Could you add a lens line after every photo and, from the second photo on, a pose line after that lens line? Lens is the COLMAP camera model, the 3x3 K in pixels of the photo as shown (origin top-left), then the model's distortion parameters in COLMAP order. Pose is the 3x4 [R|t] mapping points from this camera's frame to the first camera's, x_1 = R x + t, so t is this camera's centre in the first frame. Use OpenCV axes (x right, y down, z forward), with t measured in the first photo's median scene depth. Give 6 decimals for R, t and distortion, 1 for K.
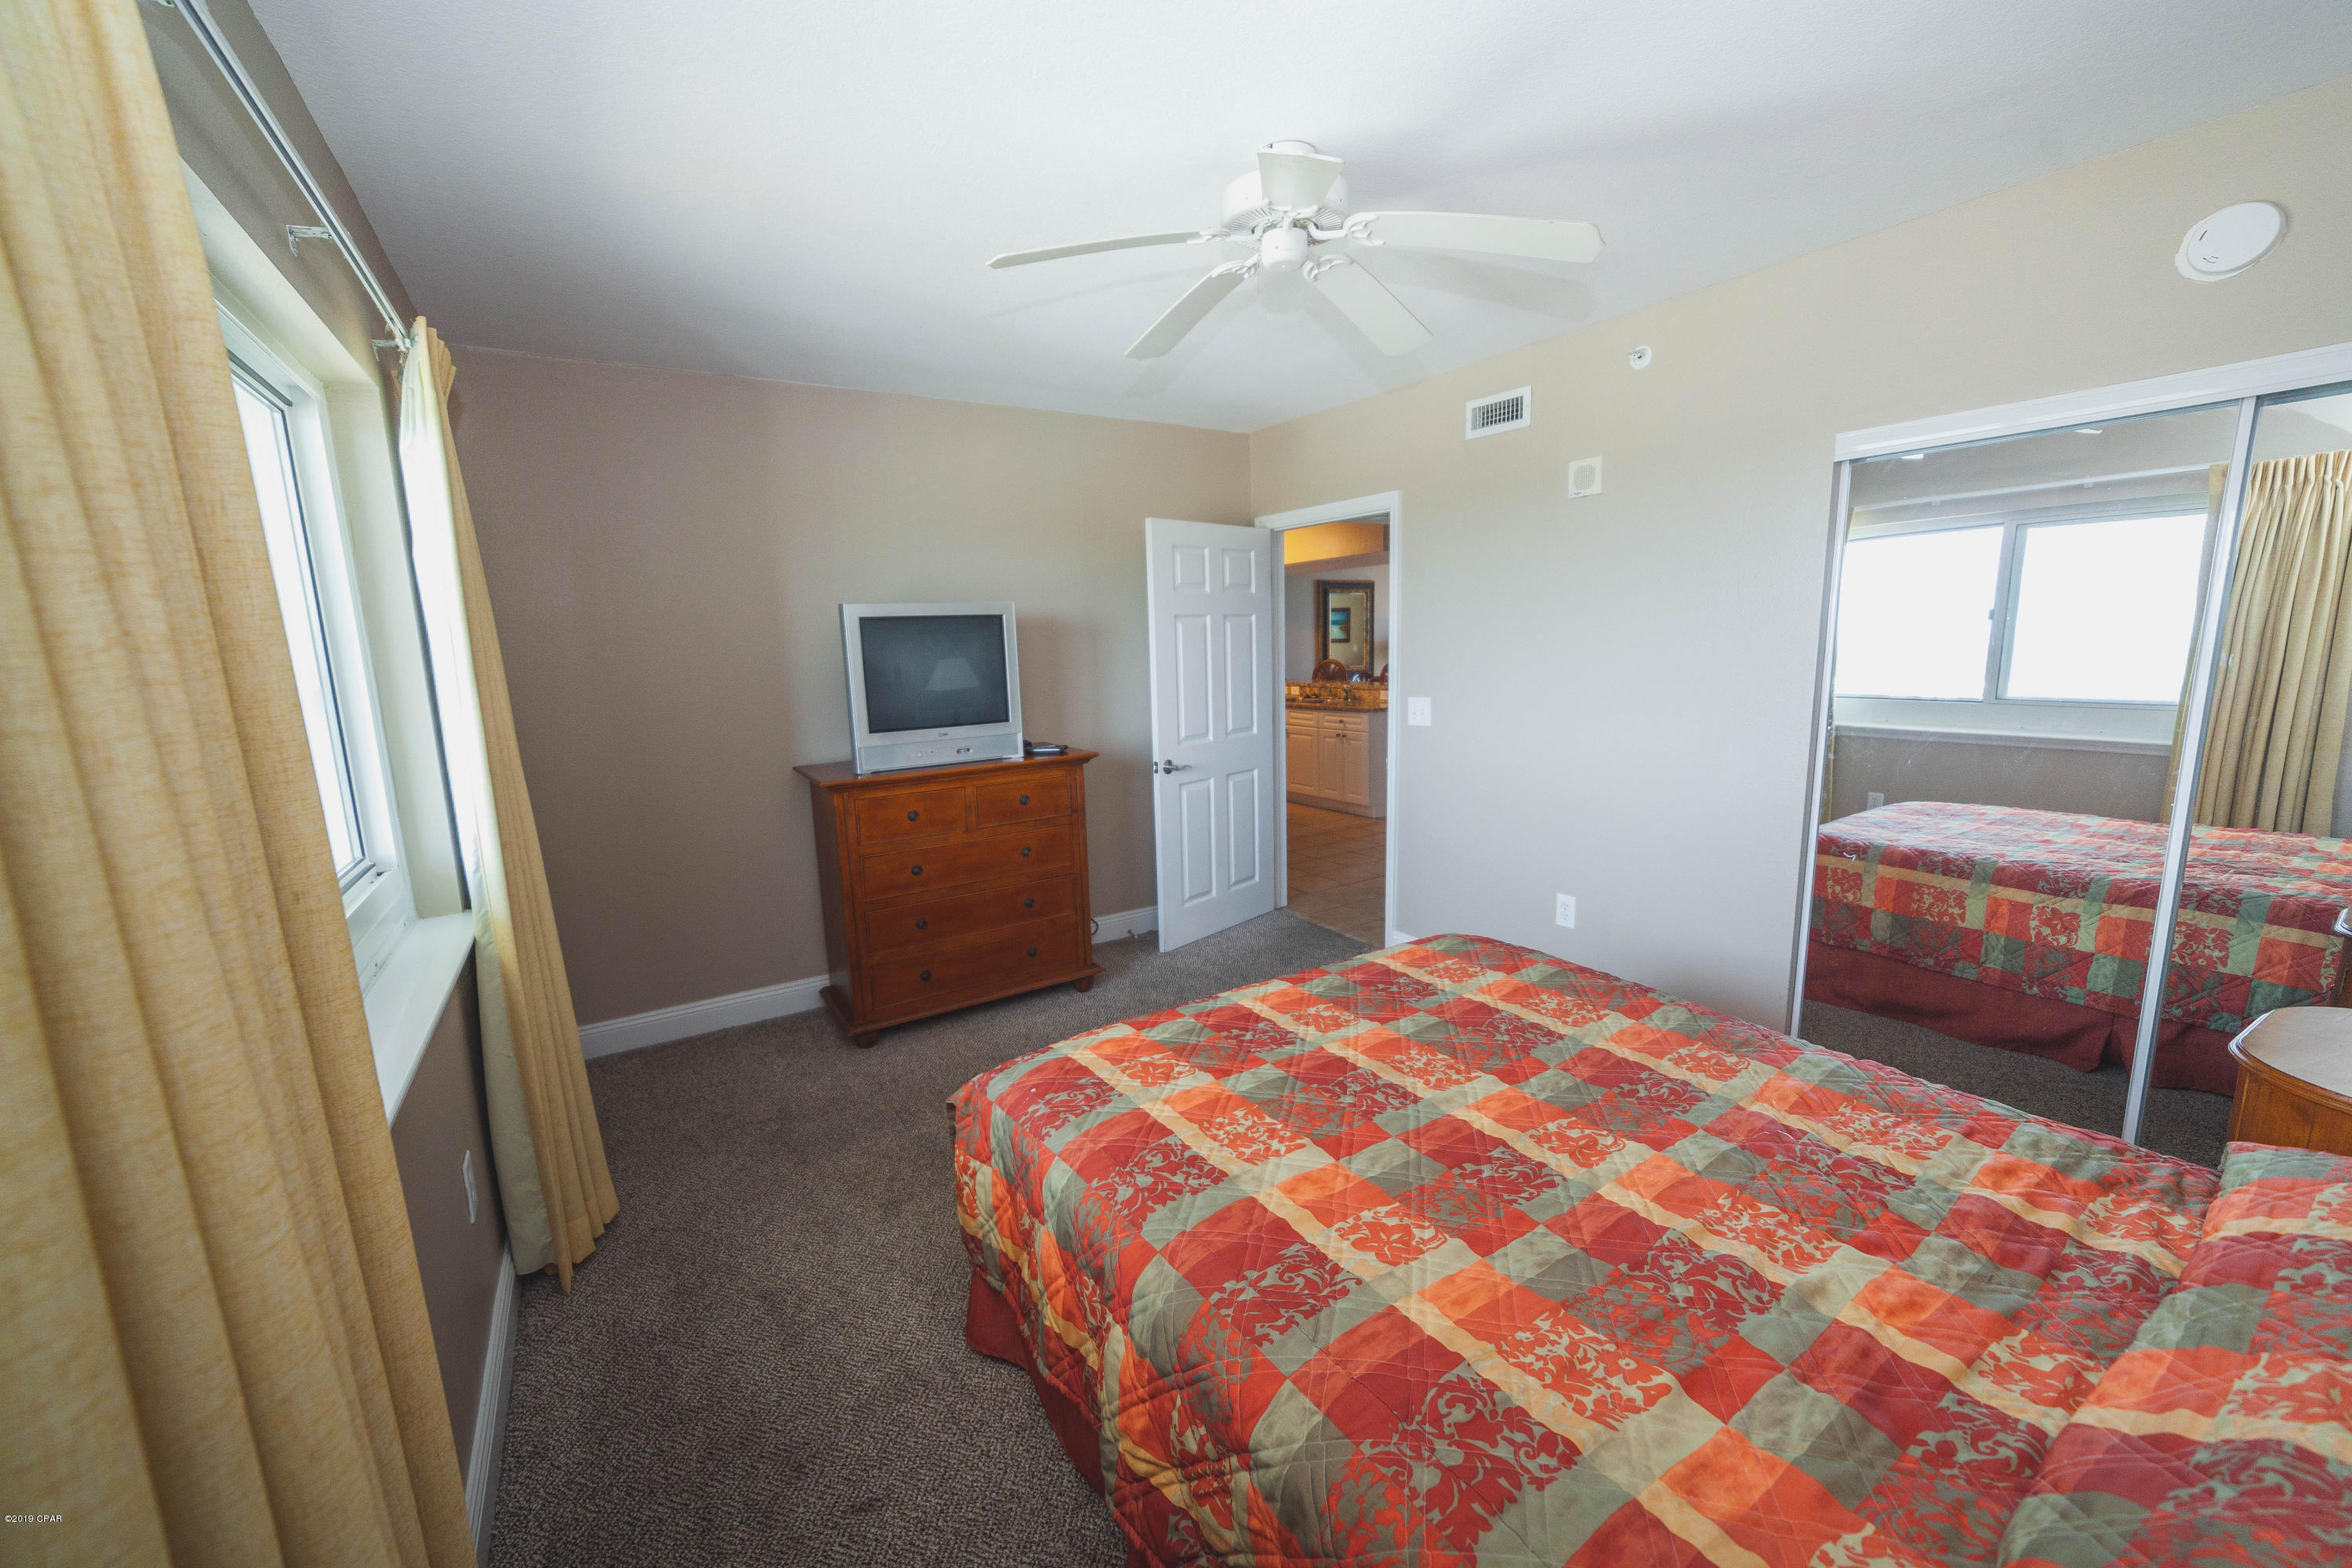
lens RADIAL K [[909.5, 0, 1169.0], [0, 909.5, 789.8], [0, 0, 1]] dist [-0.018797, 0.007720]
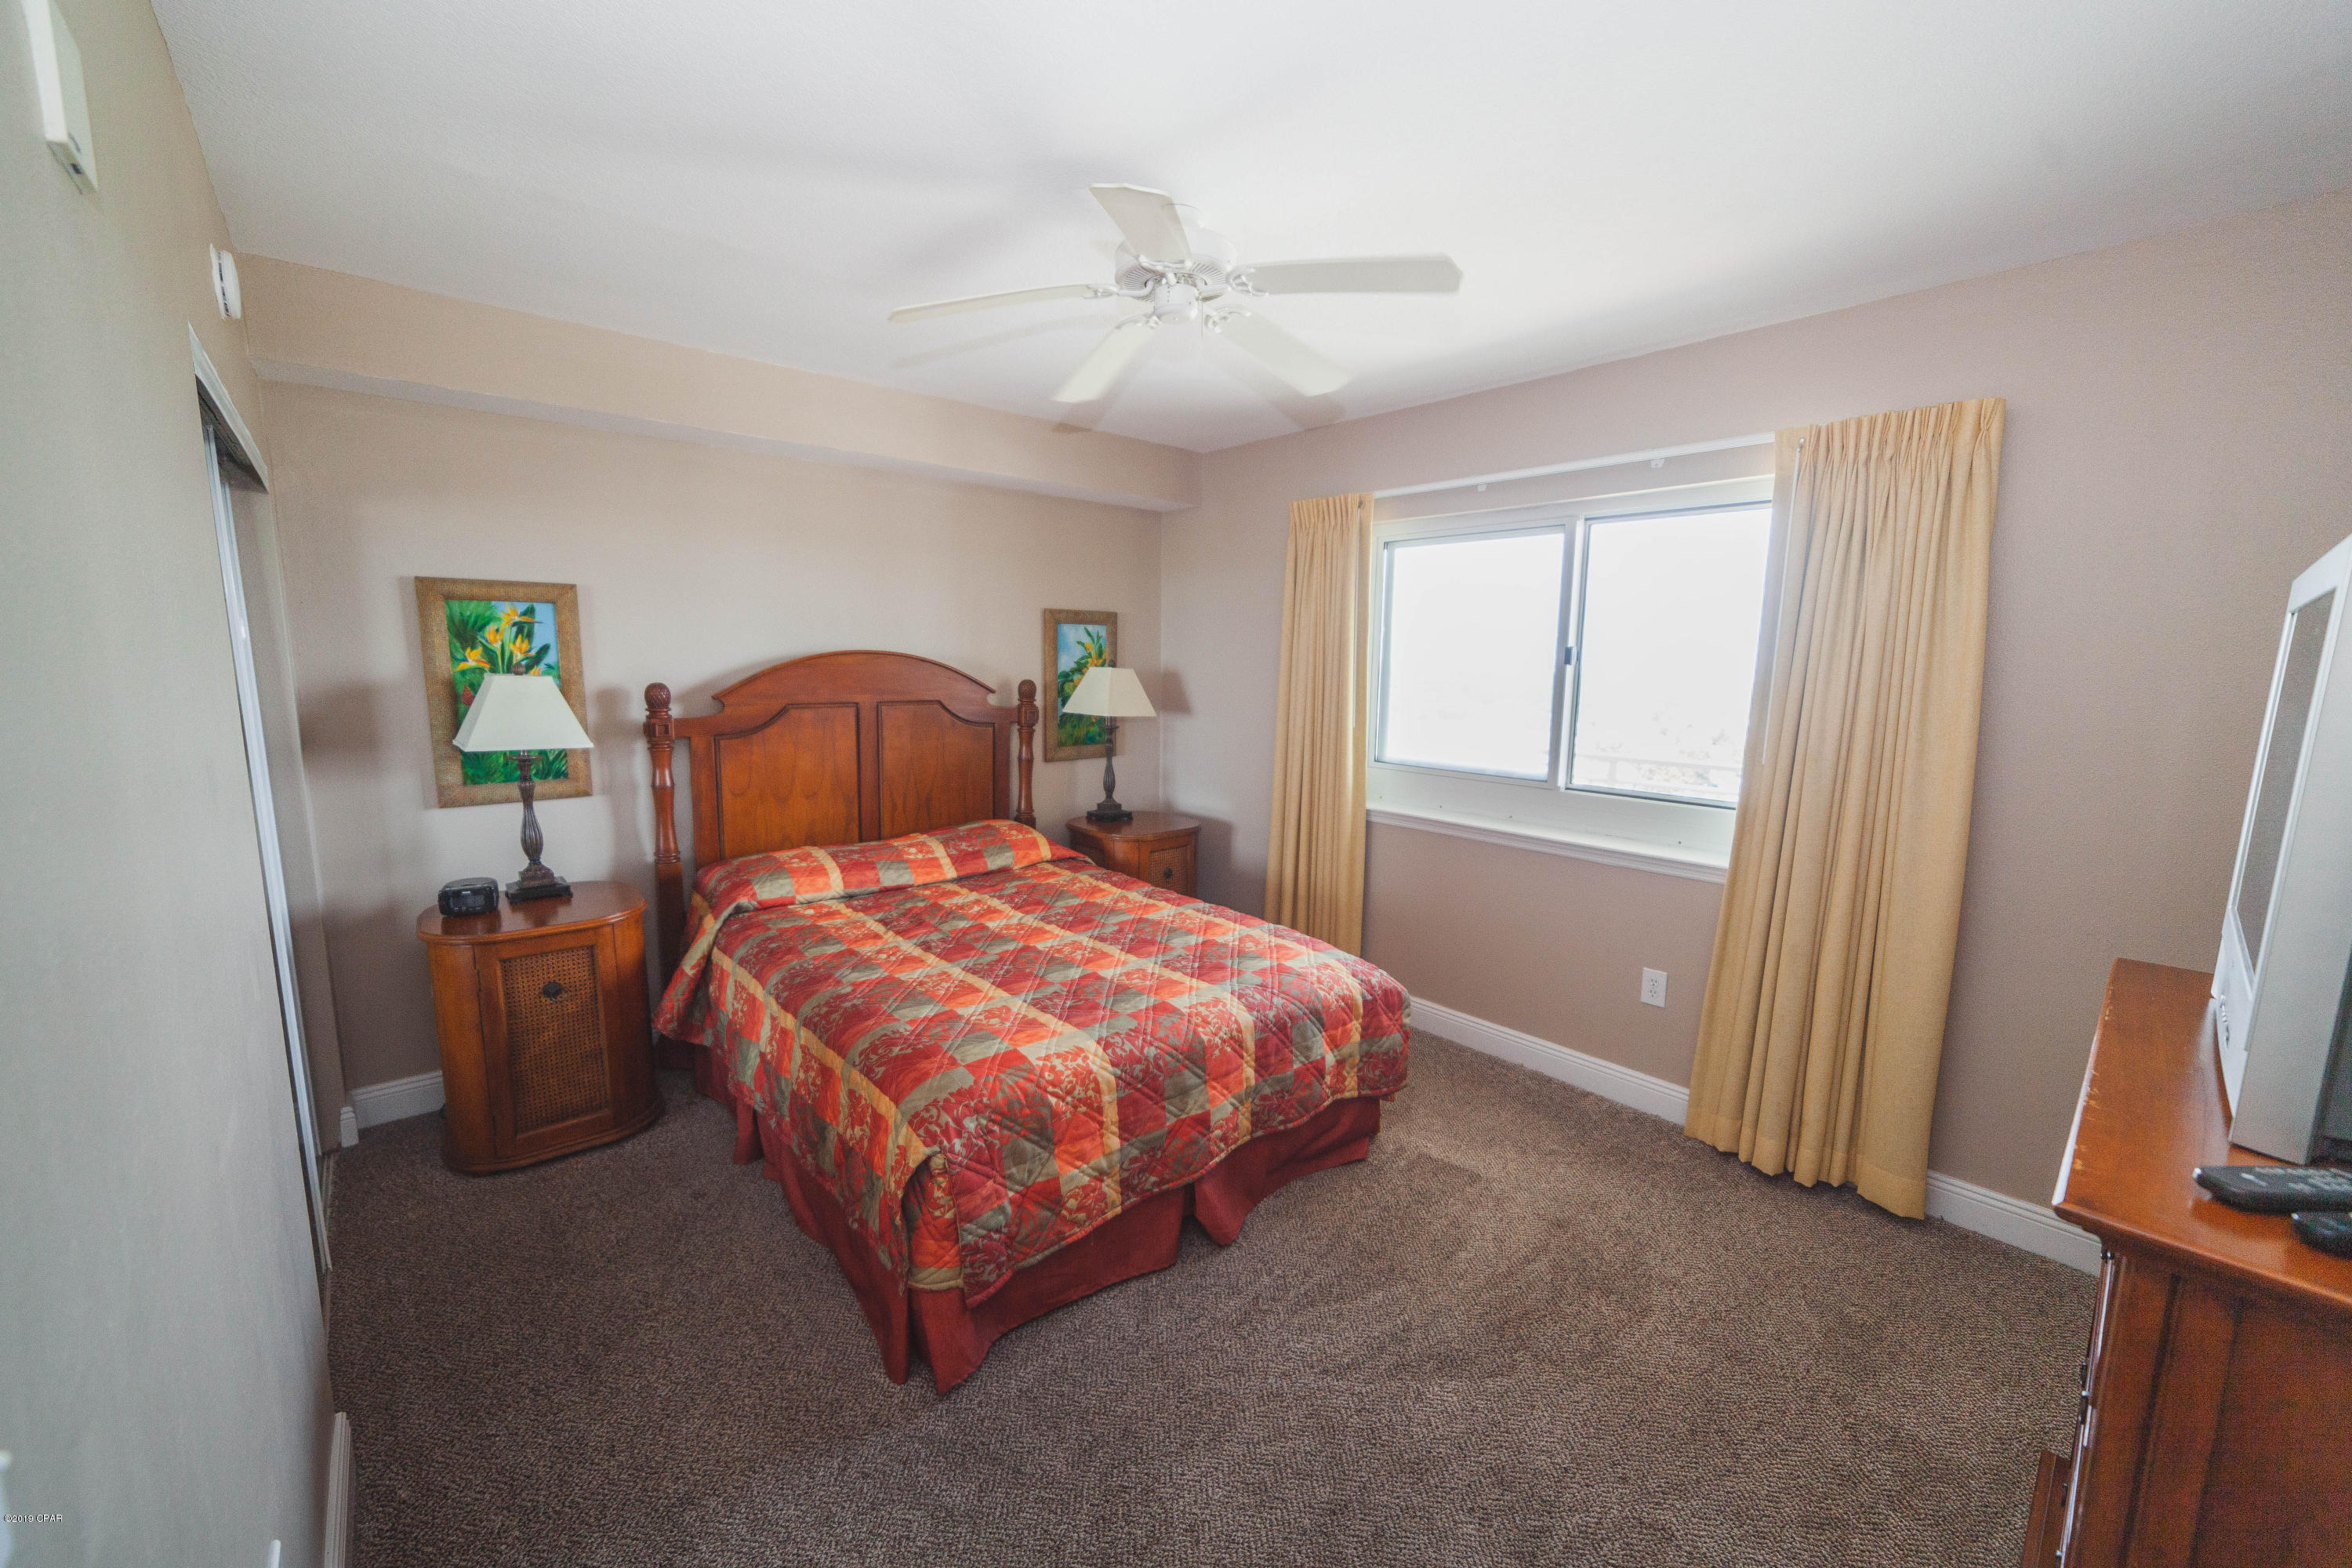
lens RADIAL K [[909.5, 0, 1167.4], [0, 909.5, 789.3], [0, 0, 1]] dist [-0.018797, 0.007720]
pose [[-0.988743, 0.038881, -0.144482, 0.331713], [-0.007885, 0.950763, 0.309819, -0.407349], [0.149415, 0.307471, -0.939754, 2.300009]]
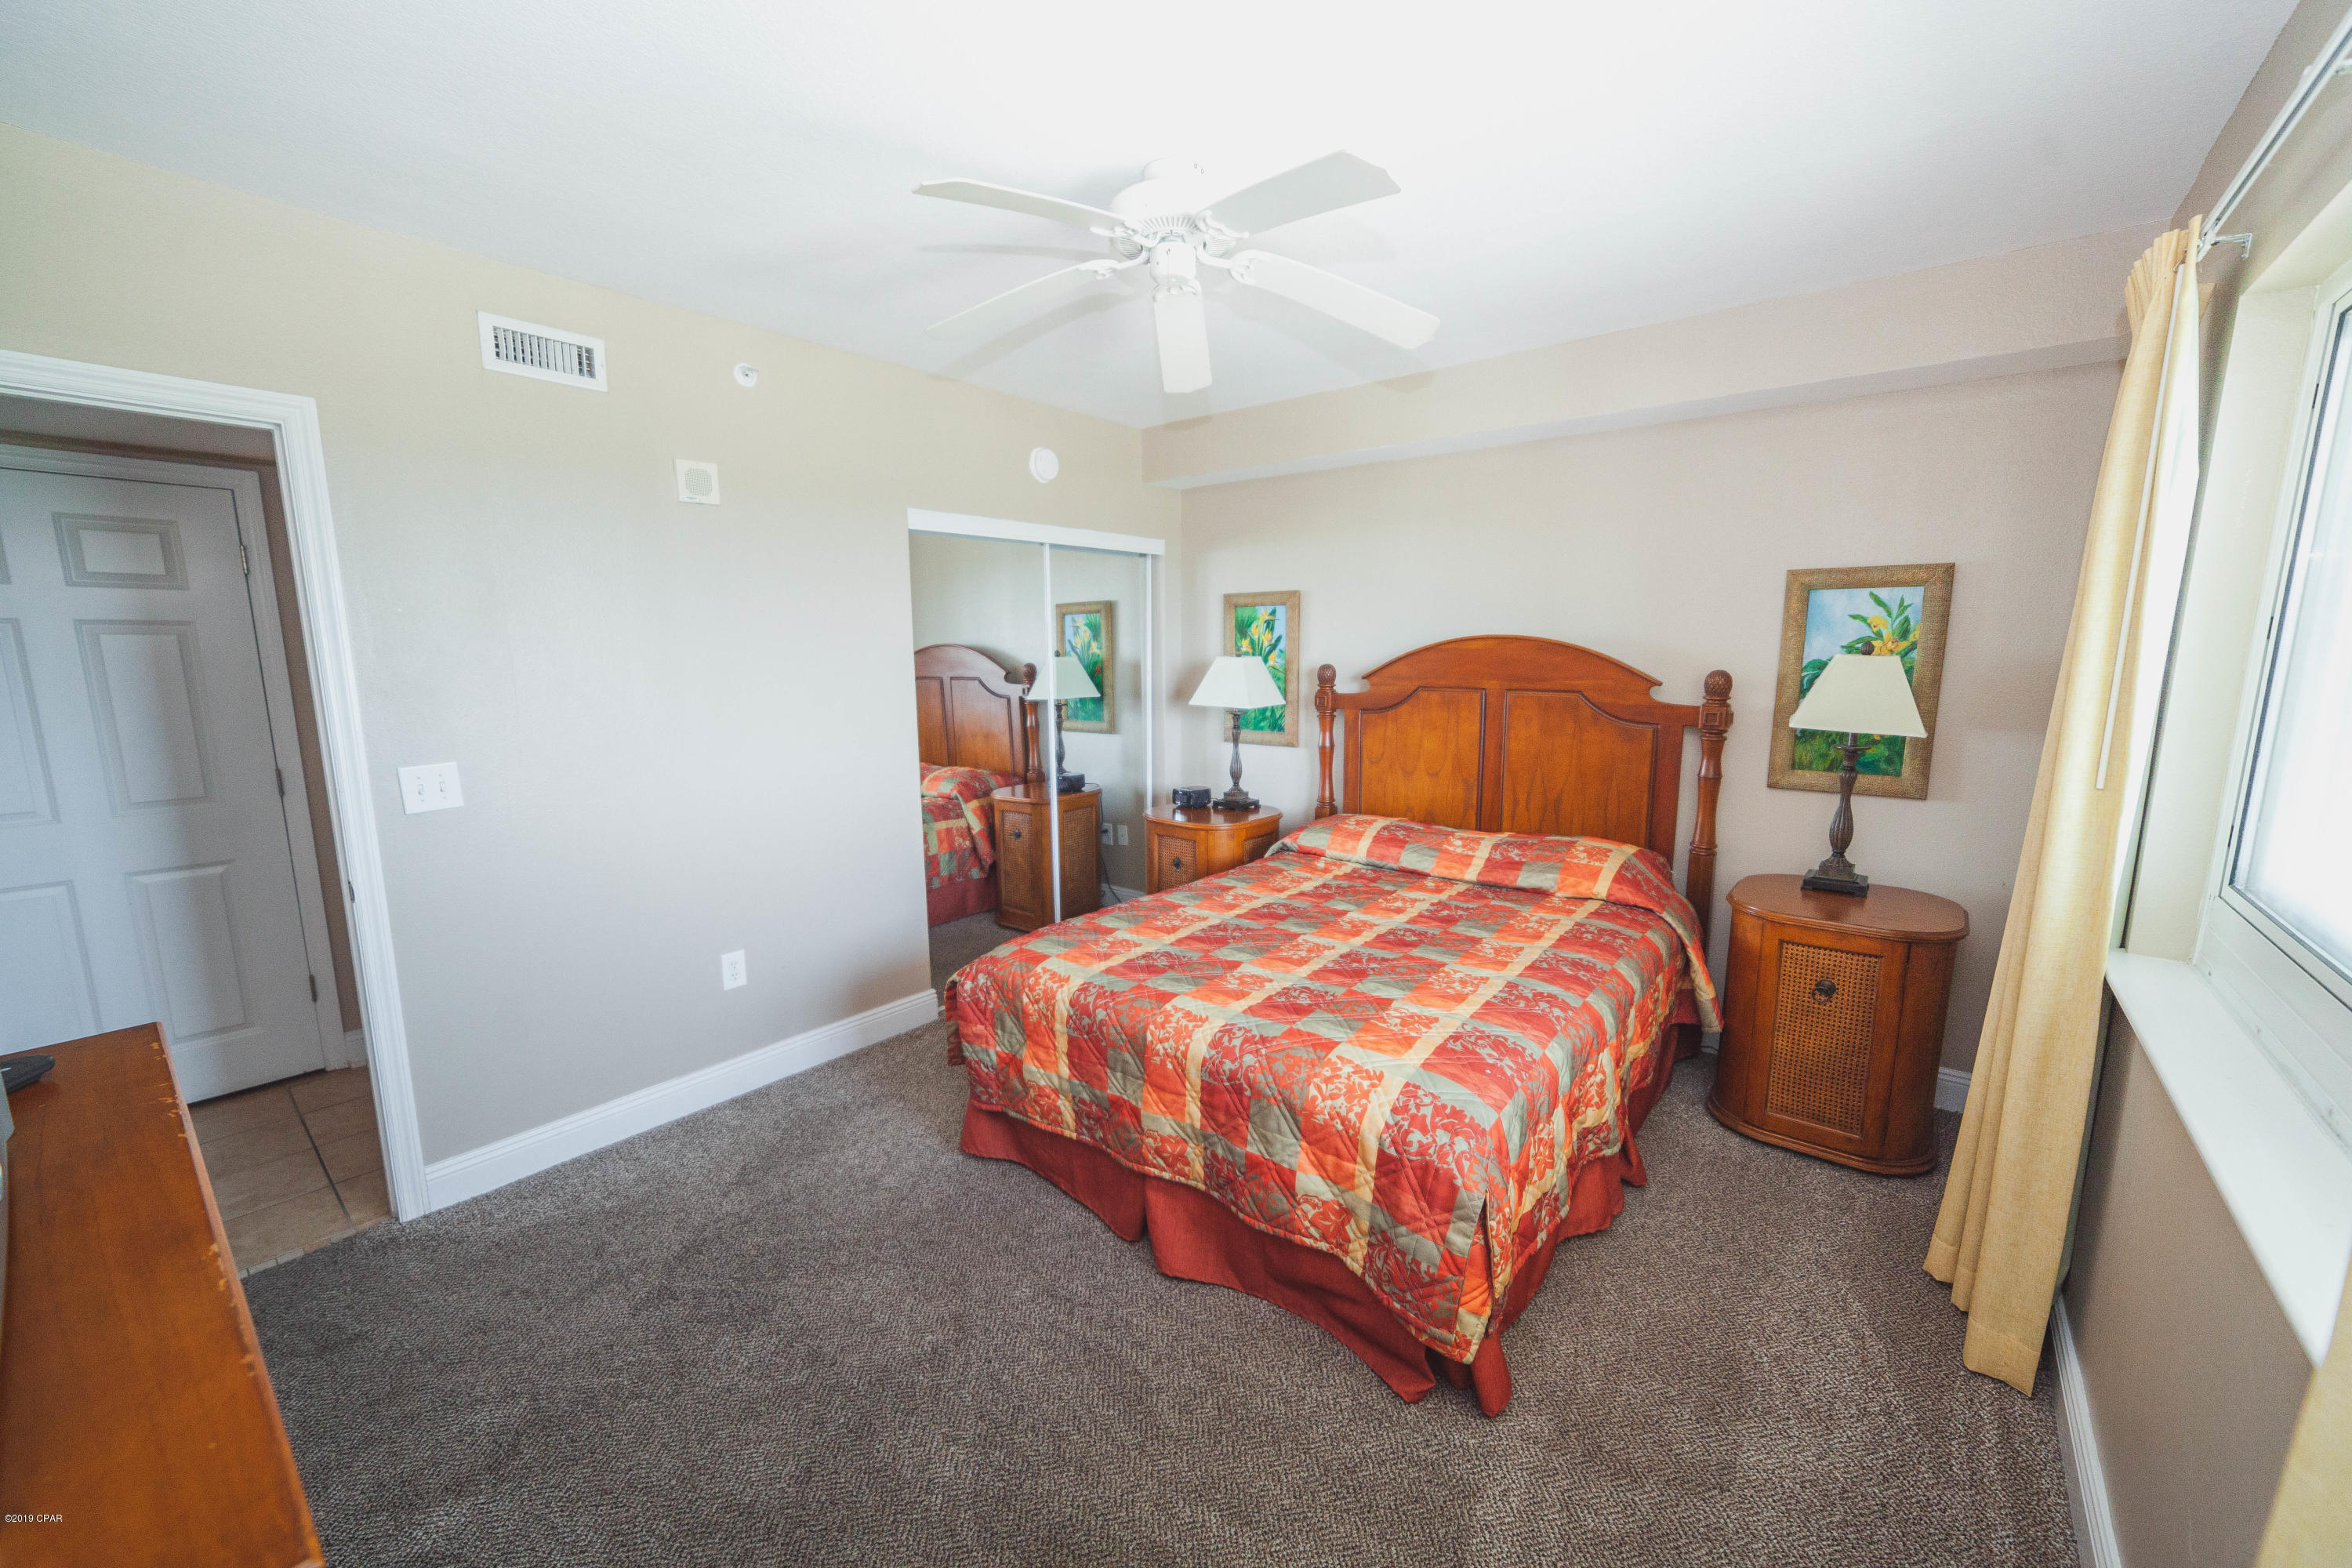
lens RADIAL K [[909.5, 0, 1173.0], [0, 909.5, 790.6], [0, 0, 1]] dist [-0.018797, 0.007720]
pose [[-0.311263, -0.122732, 0.942365, -0.944071], [0.173845, 0.967539, 0.183431, -0.229843], [-0.934288, 0.220921, -0.279823, 1.498089]]
